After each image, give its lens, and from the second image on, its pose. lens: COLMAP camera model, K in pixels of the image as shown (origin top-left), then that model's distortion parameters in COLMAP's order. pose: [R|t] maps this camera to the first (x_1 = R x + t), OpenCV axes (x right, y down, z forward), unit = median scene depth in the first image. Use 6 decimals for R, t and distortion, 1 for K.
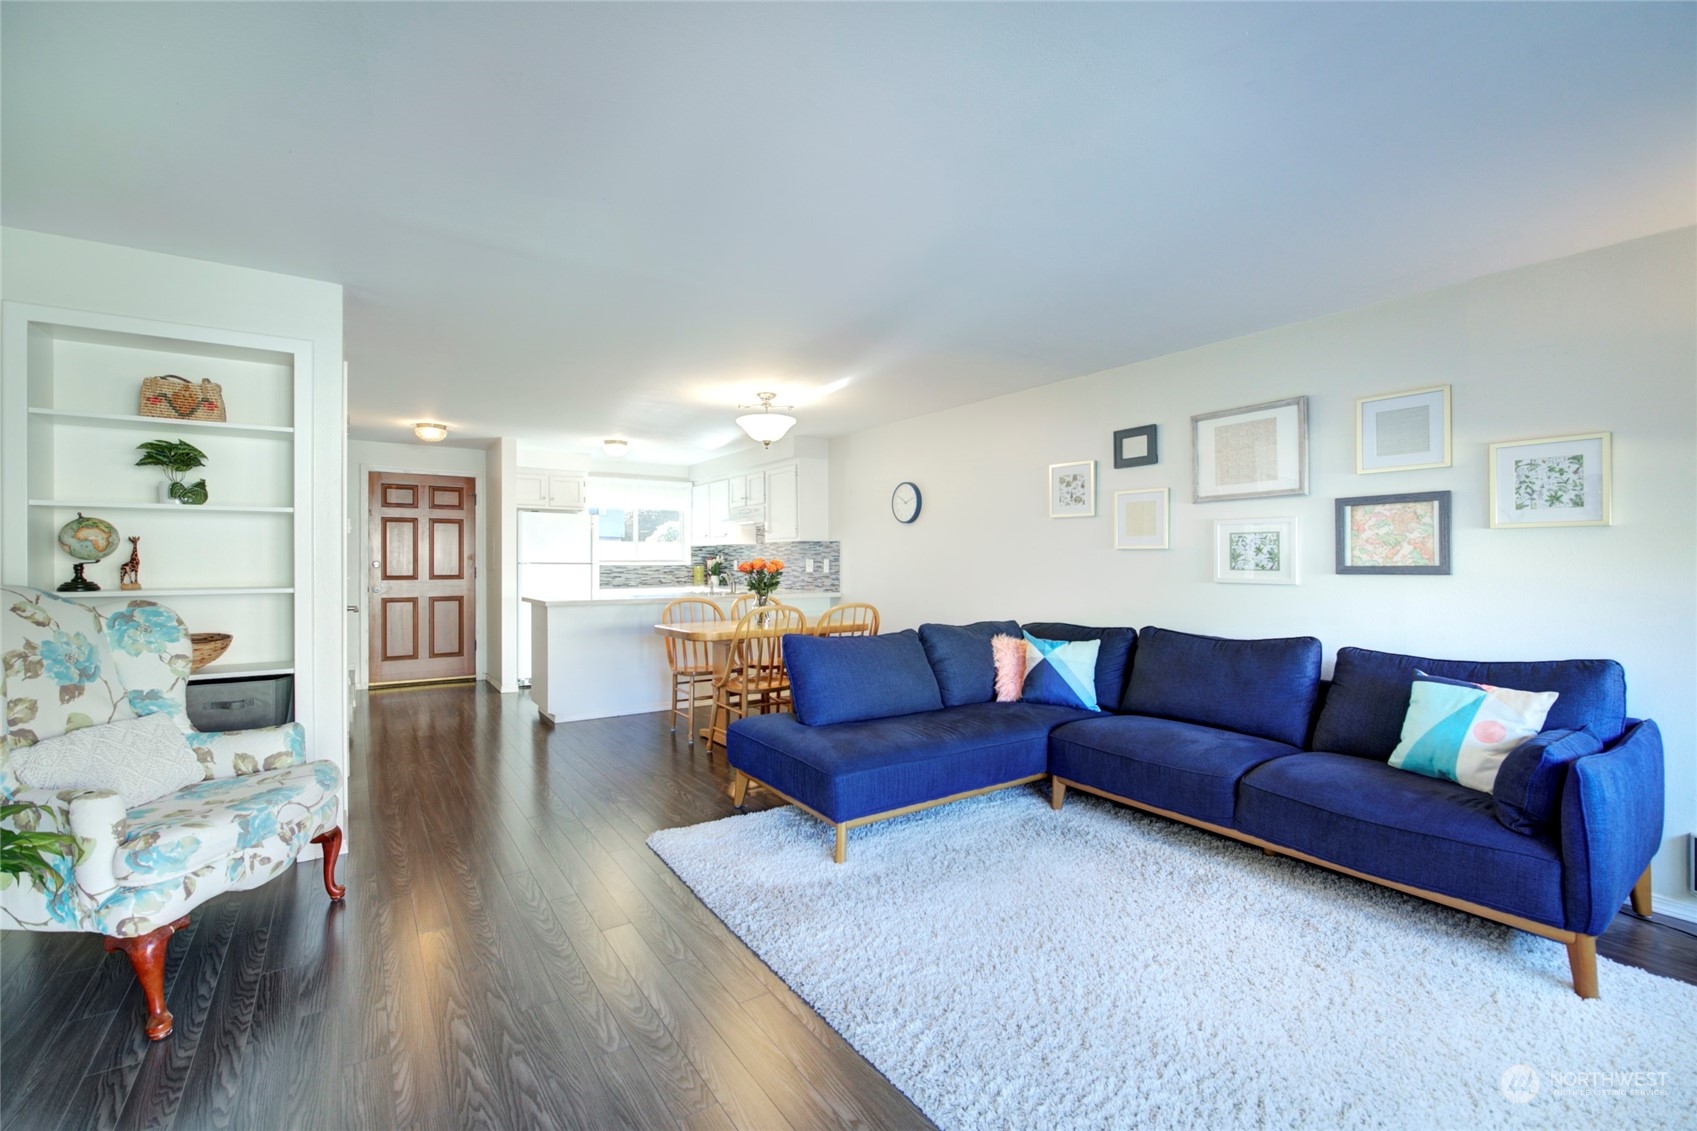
lens RADIAL K [[728.4, 0, 860.3], [0, 728.4, 558.8], [0, 0, 1]] dist [-0.014942, 0.001115]
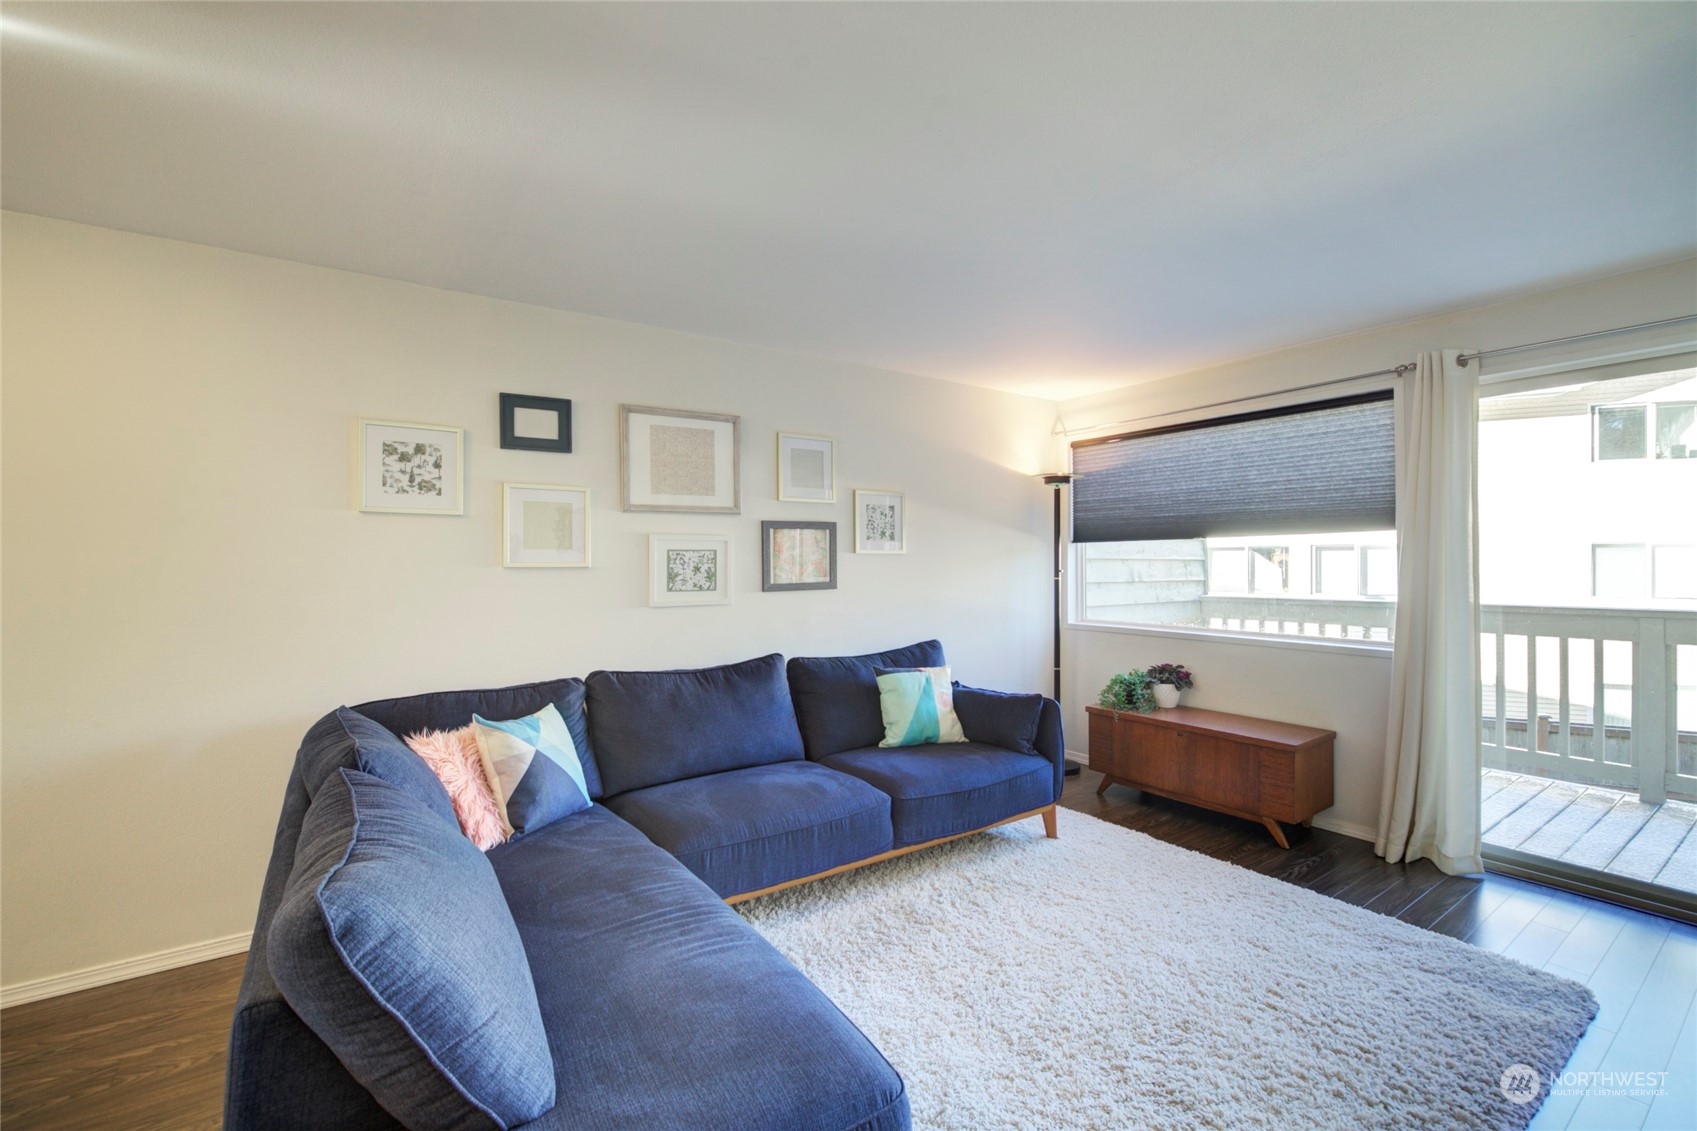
lens RADIAL K [[728.4, 0, 847.2], [0, 728.4, 561.5], [0, 0, 1]] dist [-0.014942, 0.001115]
pose [[0.007293, -0.002079, 0.999971, -0.226941], [0.002217, 0.999995, 0.002063, -0.013952], [-0.999971, 0.002202, 0.007298, 0.478117]]
